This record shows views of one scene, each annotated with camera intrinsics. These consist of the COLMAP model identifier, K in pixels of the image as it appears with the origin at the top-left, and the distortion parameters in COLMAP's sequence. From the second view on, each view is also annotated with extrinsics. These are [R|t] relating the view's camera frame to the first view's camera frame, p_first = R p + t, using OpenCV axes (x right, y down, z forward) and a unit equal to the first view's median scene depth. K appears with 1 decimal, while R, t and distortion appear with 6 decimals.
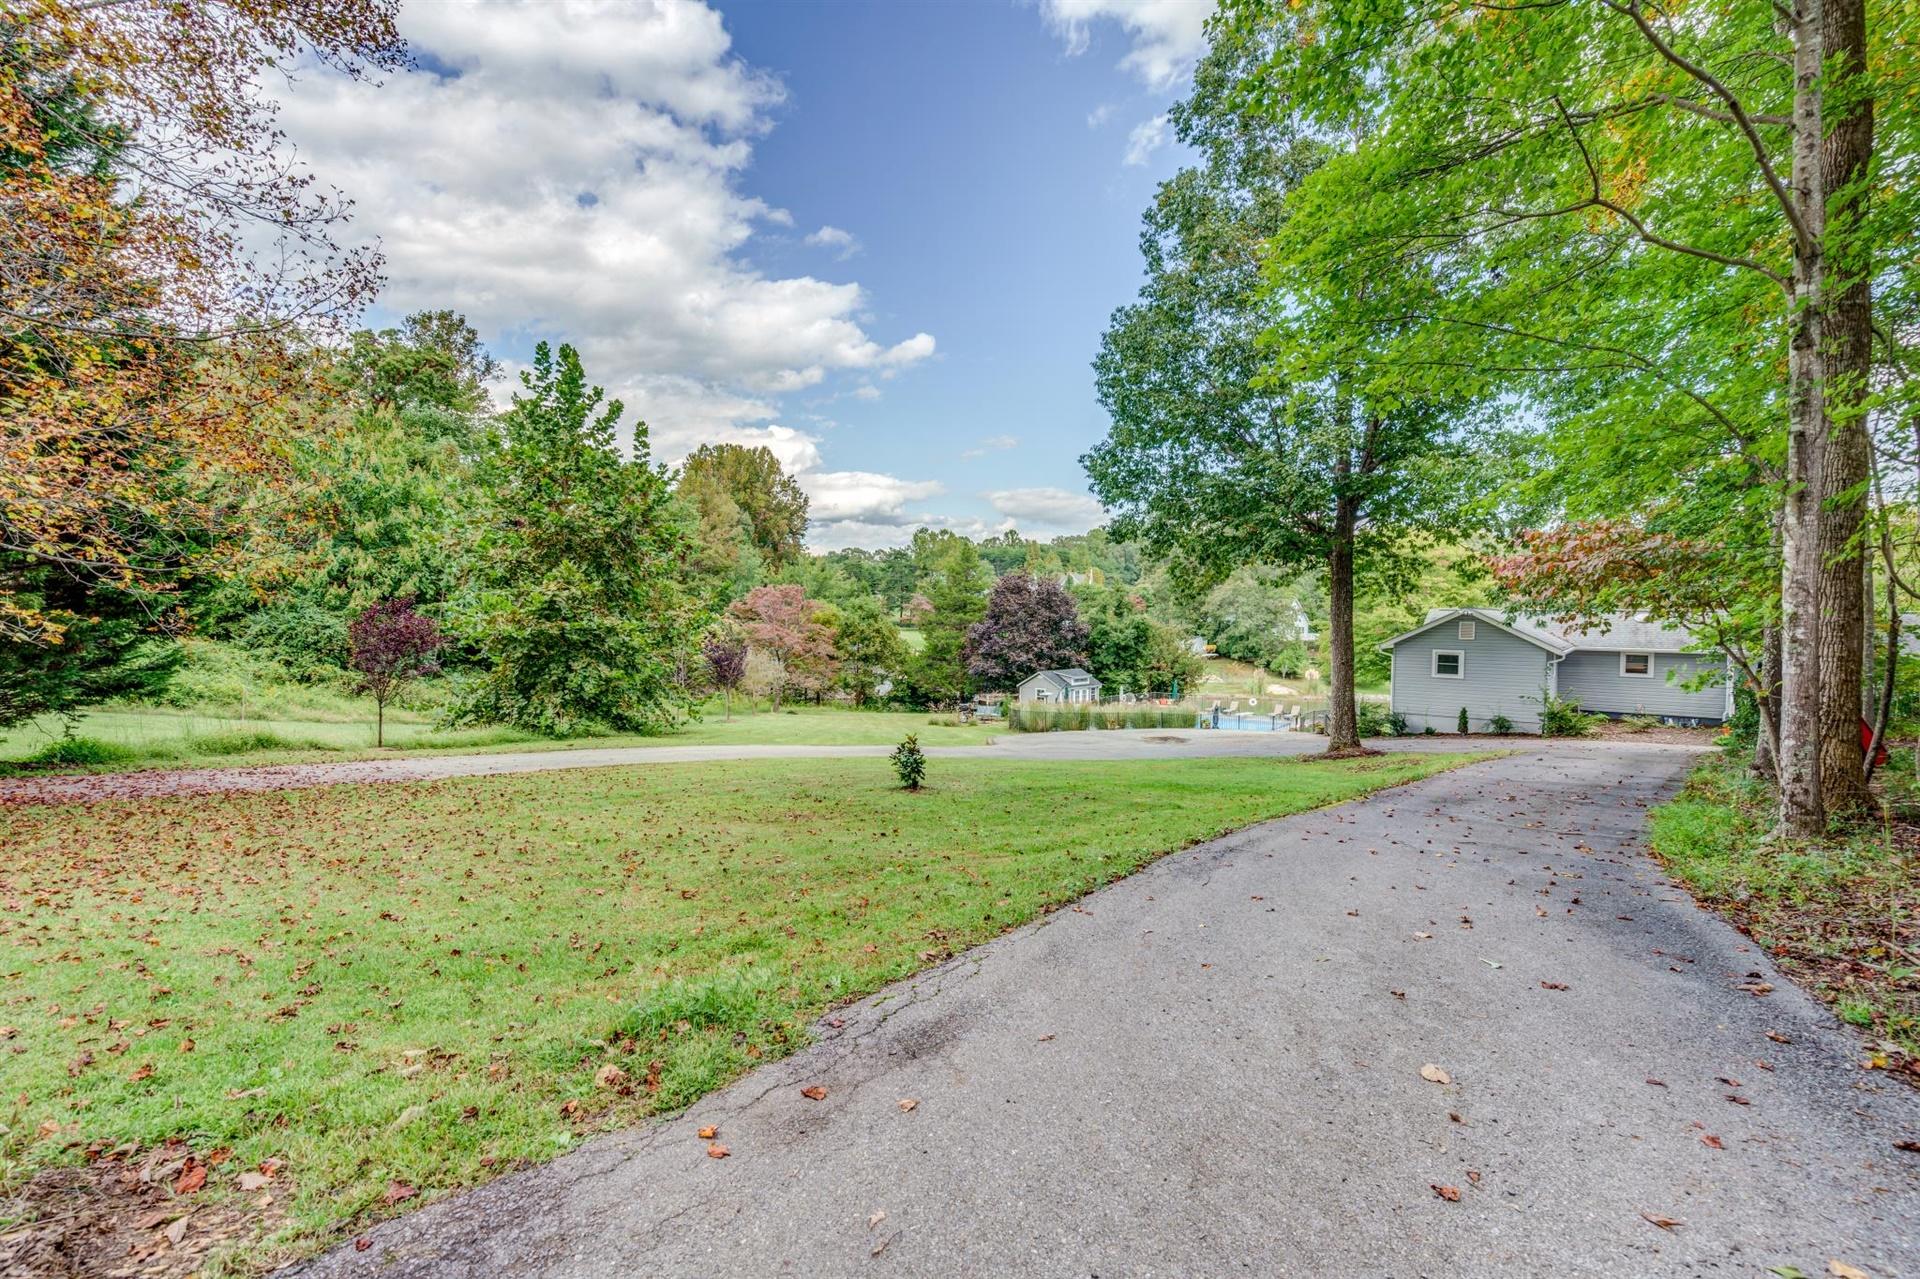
lens RADIAL K [[886.2, 0, 960.6], [0, 886.2, 632.0], [0, 0, 1]] dist [-0.001936, 0.000758]
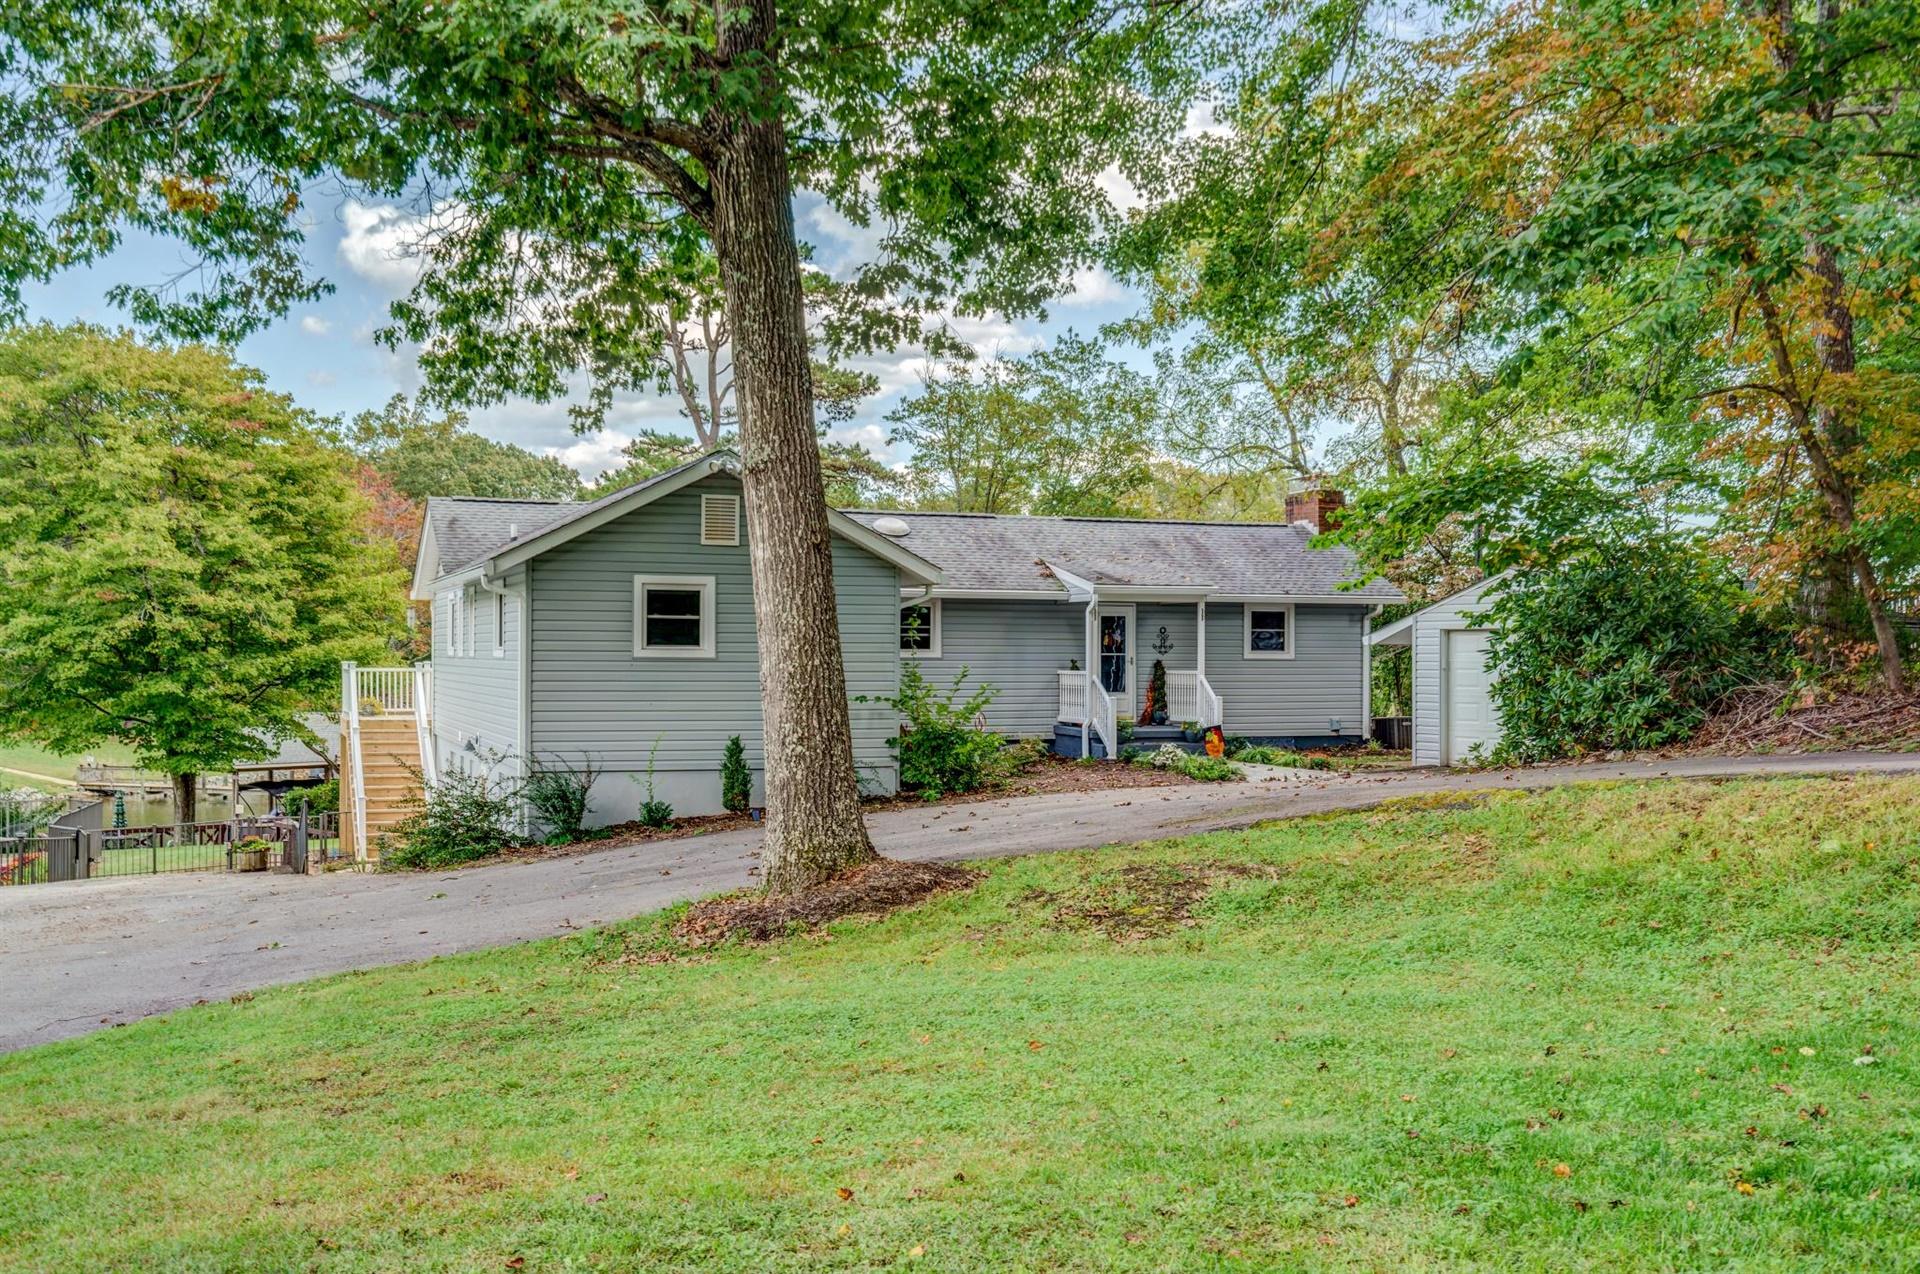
lens RADIAL K [[1935.3, 0, 960.0], [0, 1935.3, 637.0], [0, 0, 1]] dist [0.000898, 0.015269]
pose [[0.525655, -0.002581, 0.850694, -0.013805], [0.019105, 0.999779, -0.008771, 0.027710], [-0.850483, 0.020863, 0.525589, 0.270872]]
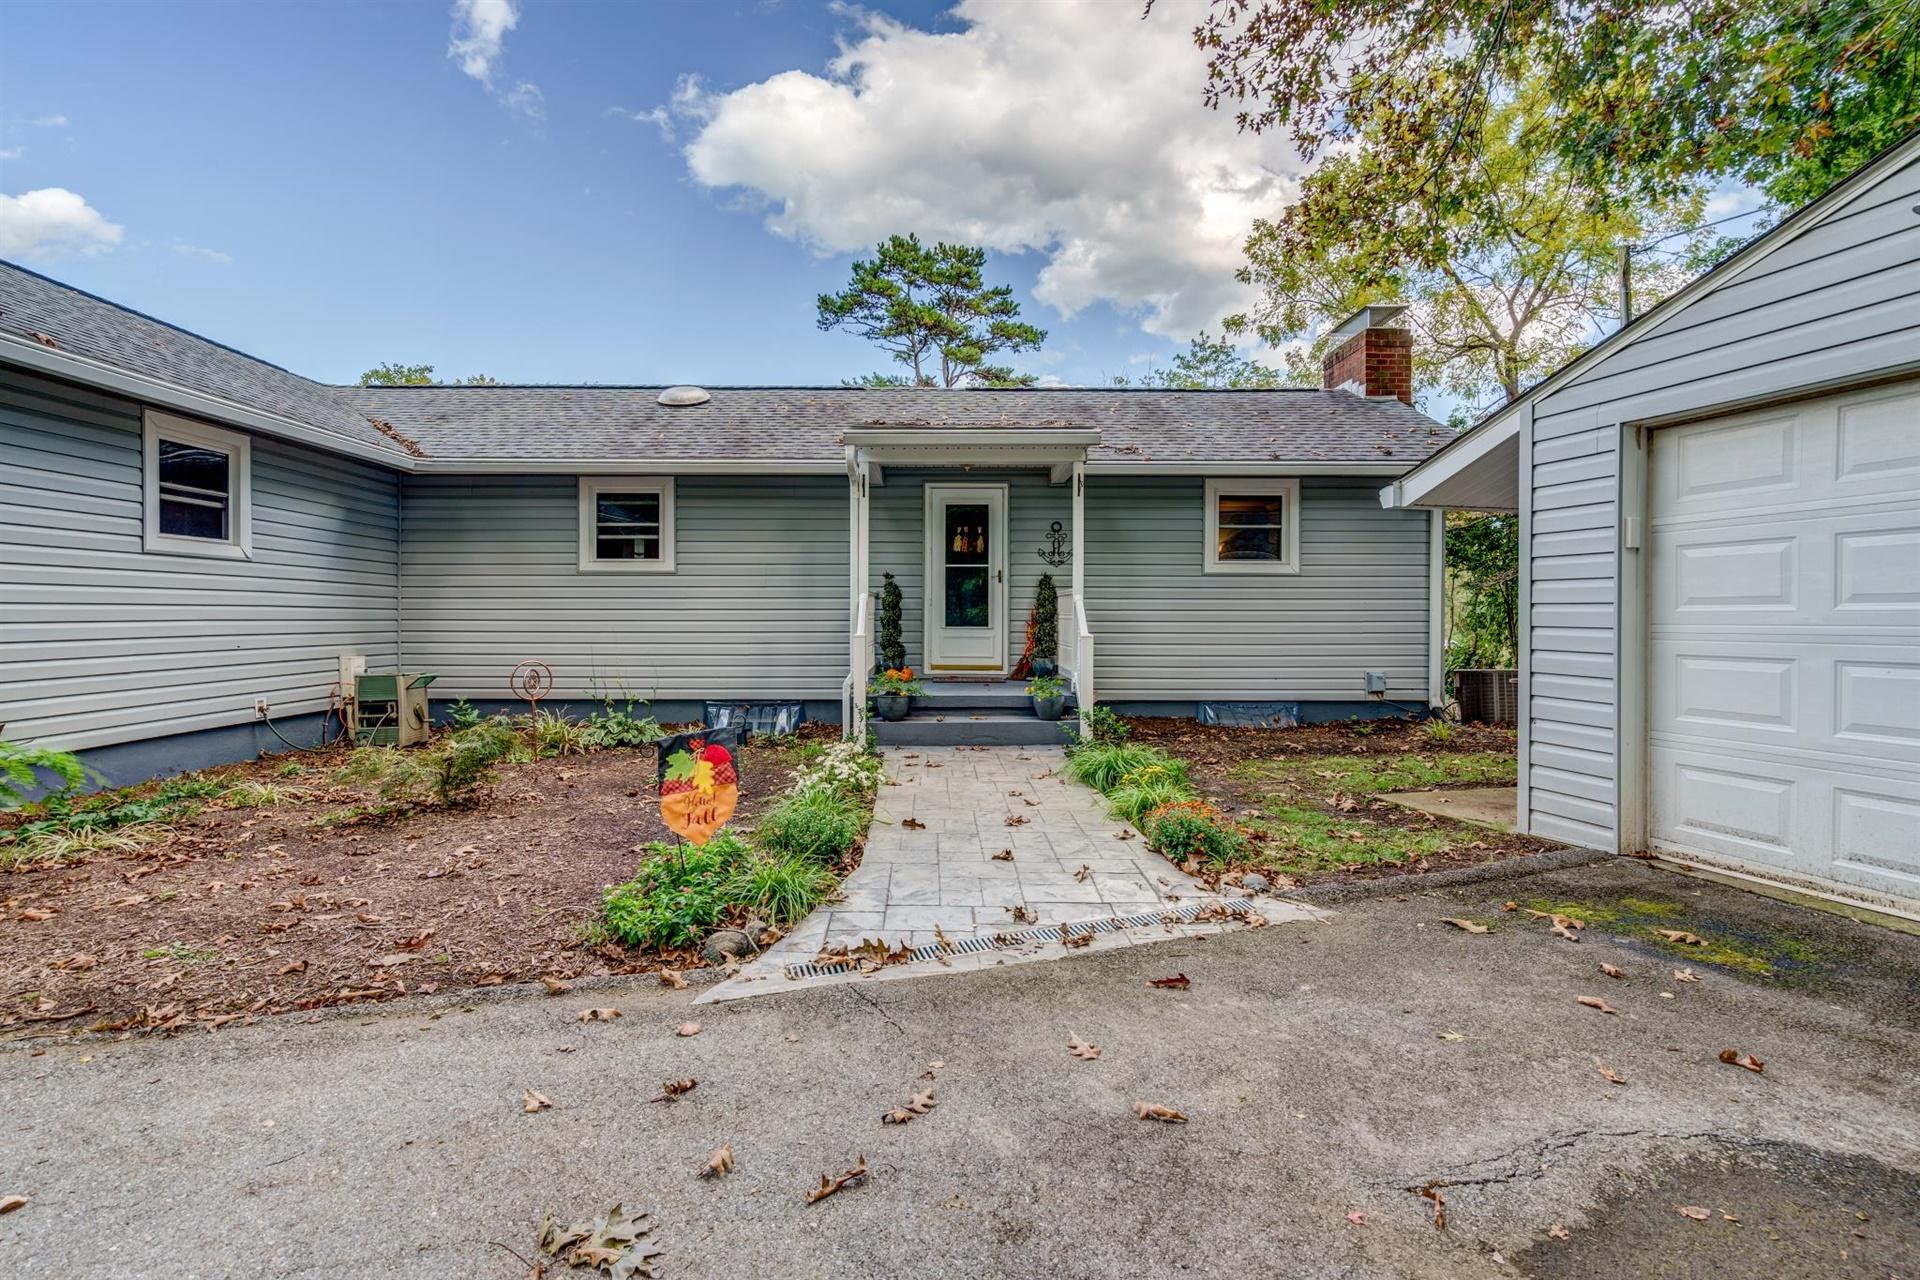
lens RADIAL K [[850.6, 0, 961.4], [0, 850.6, 633.0], [0, 0, 1]] dist [-0.001601, -0.000042]
pose [[0.794885, -0.020147, 0.606425, 0.376808], [0.018864, 0.999786, 0.008489, 0.039096], [-0.606466, 0.004692, 0.795095, 0.400885]]
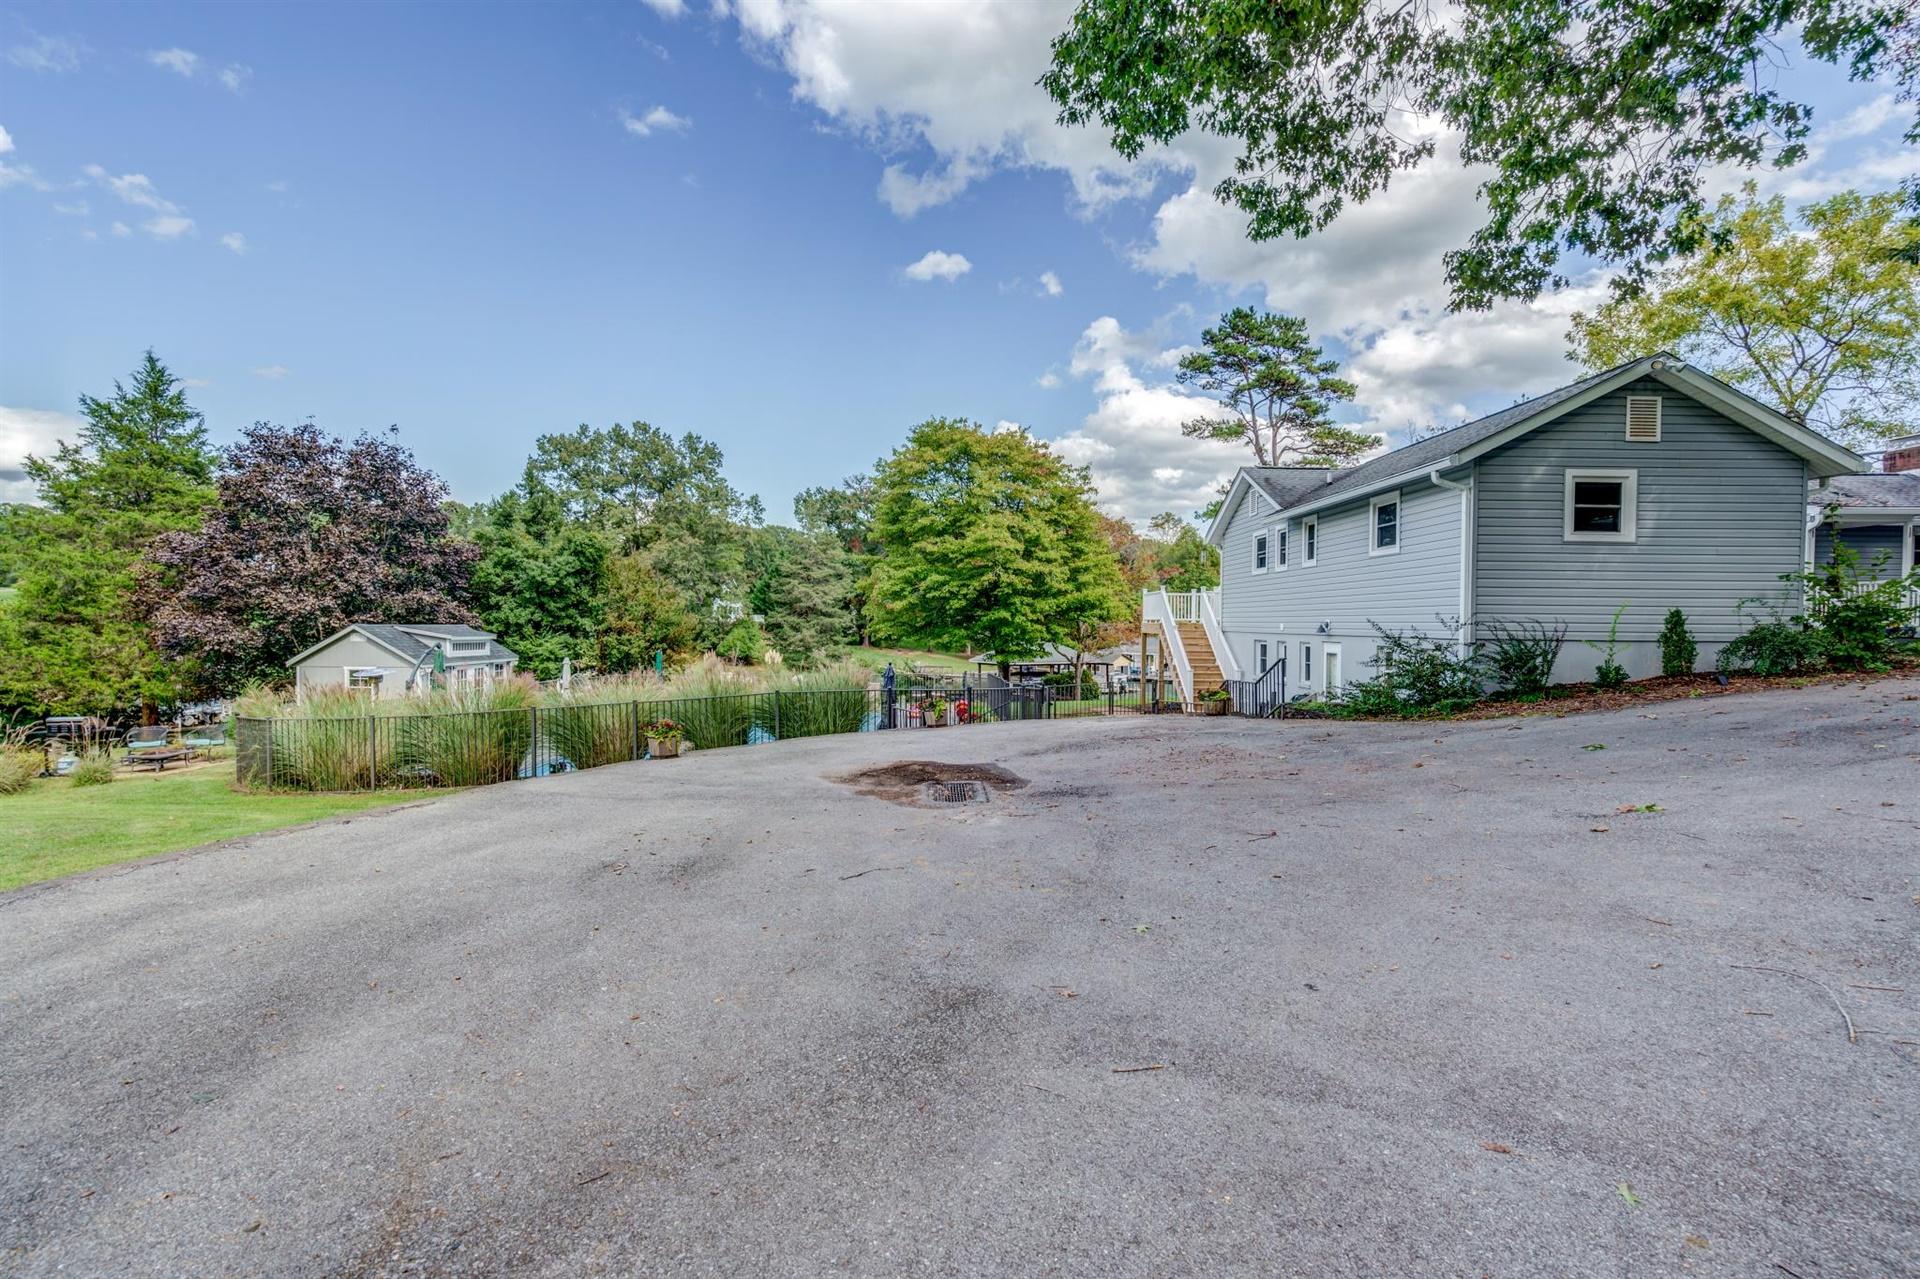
lens RADIAL K [[888.3, 0, 956.2], [0, 888.3, 637.5], [0, 0, 1]] dist [0.000434, 0.000716]
pose [[0.781615, -0.016393, 0.623546, 0.045427], [0.014993, 0.999860, 0.007493, 0.045684], [-0.623581, 0.003492, 0.781751, 0.458692]]
